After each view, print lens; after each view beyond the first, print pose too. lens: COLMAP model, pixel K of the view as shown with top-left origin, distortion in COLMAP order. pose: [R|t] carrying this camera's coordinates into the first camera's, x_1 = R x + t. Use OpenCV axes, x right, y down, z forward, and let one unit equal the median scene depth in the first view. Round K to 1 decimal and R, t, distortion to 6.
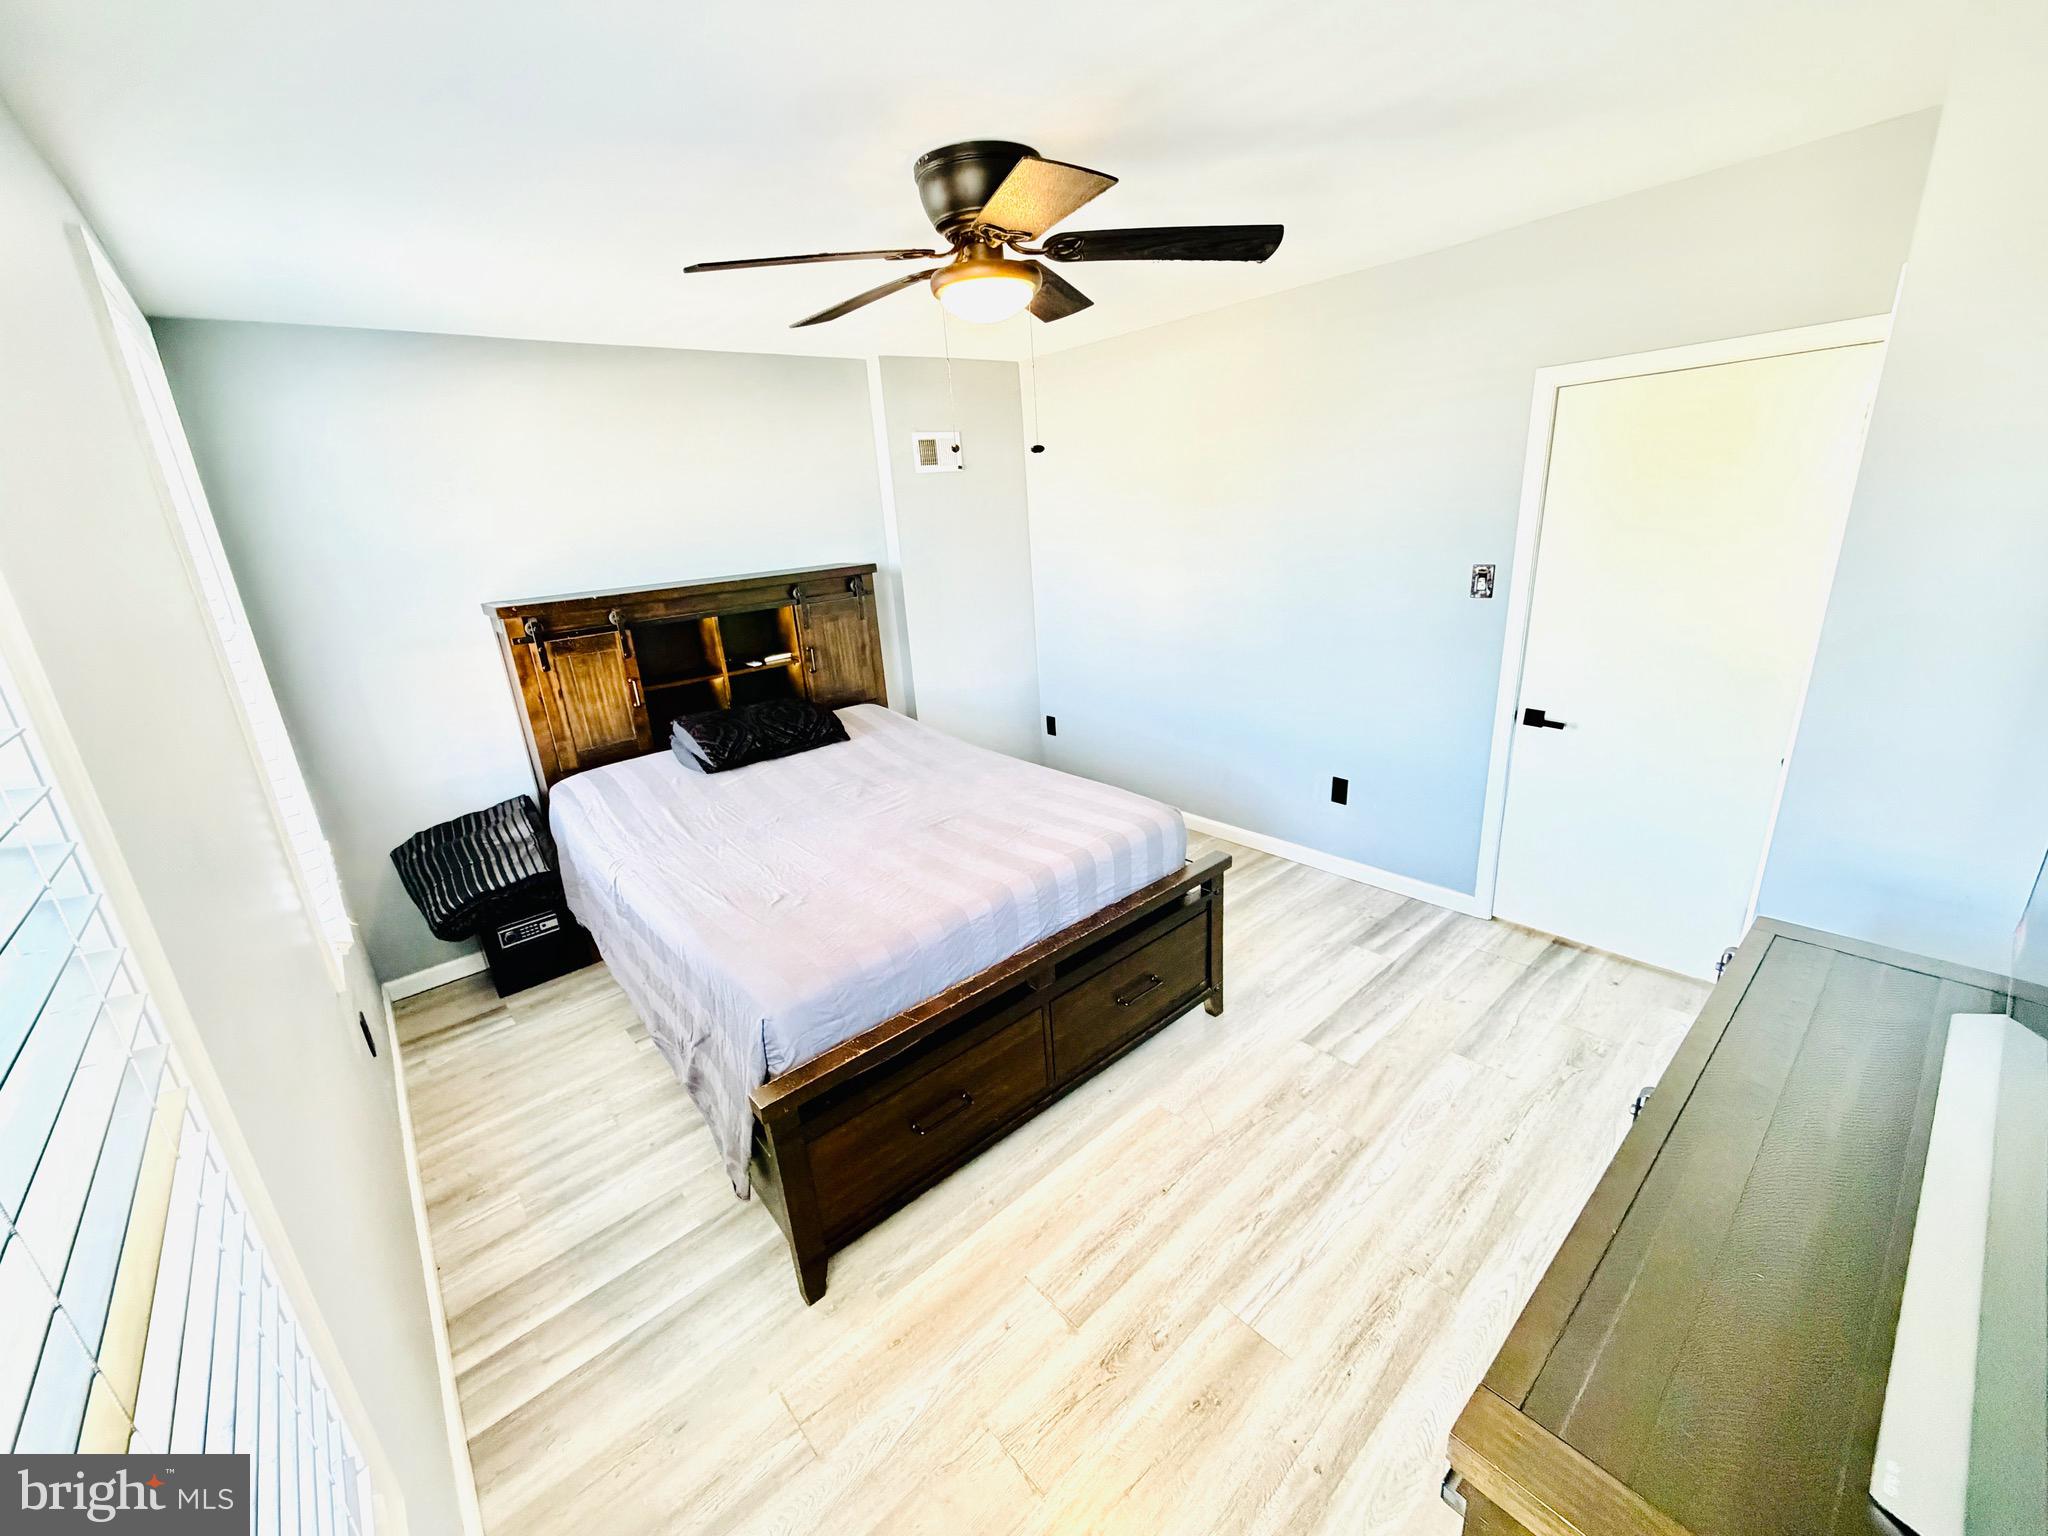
lens RADIAL K [[827.1, 0, 1029.0], [0, 827.1, 776.0], [0, 0, 1]] dist [0.000819, 0.001132]
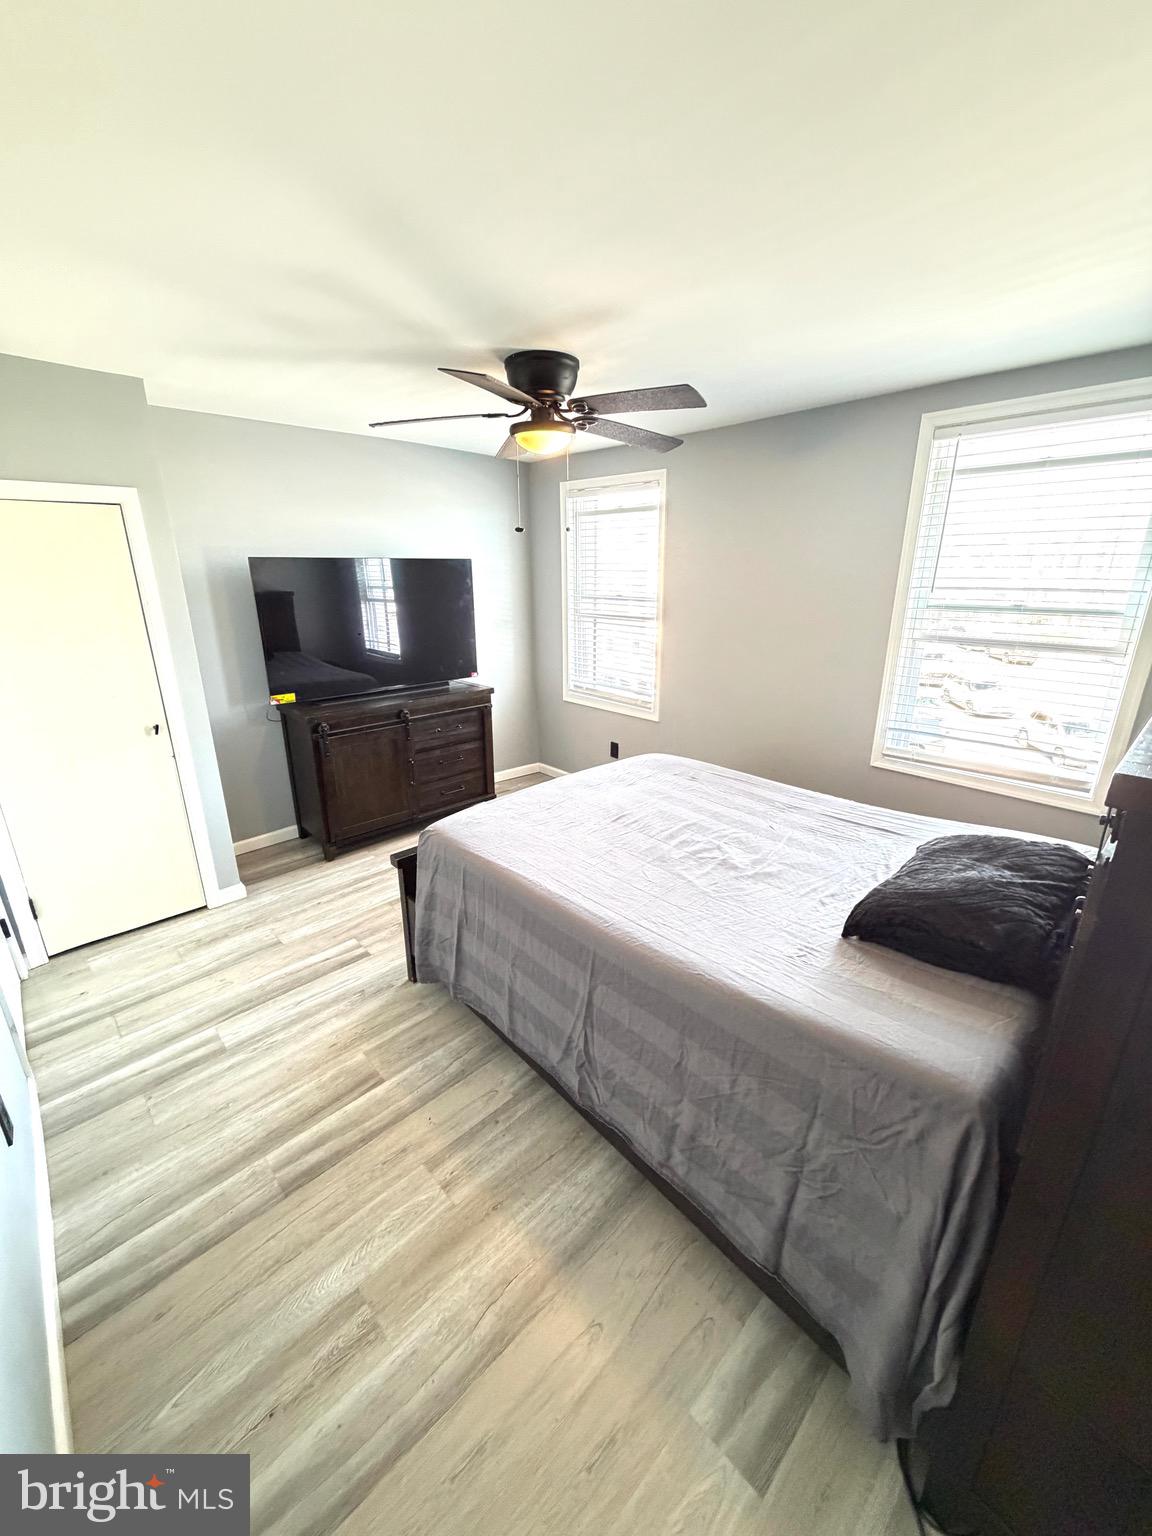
lens RADIAL K [[620.3, 0, 576.3], [0, 620.3, 767.1], [0, 0, 1]] dist [0.000819, 0.001132]
pose [[-0.997650, 0.067389, -0.012359, -0.033138], [0.046497, 0.798443, 0.600272, -0.498981], [0.050320, 0.598287, -0.799700, 1.460529]]
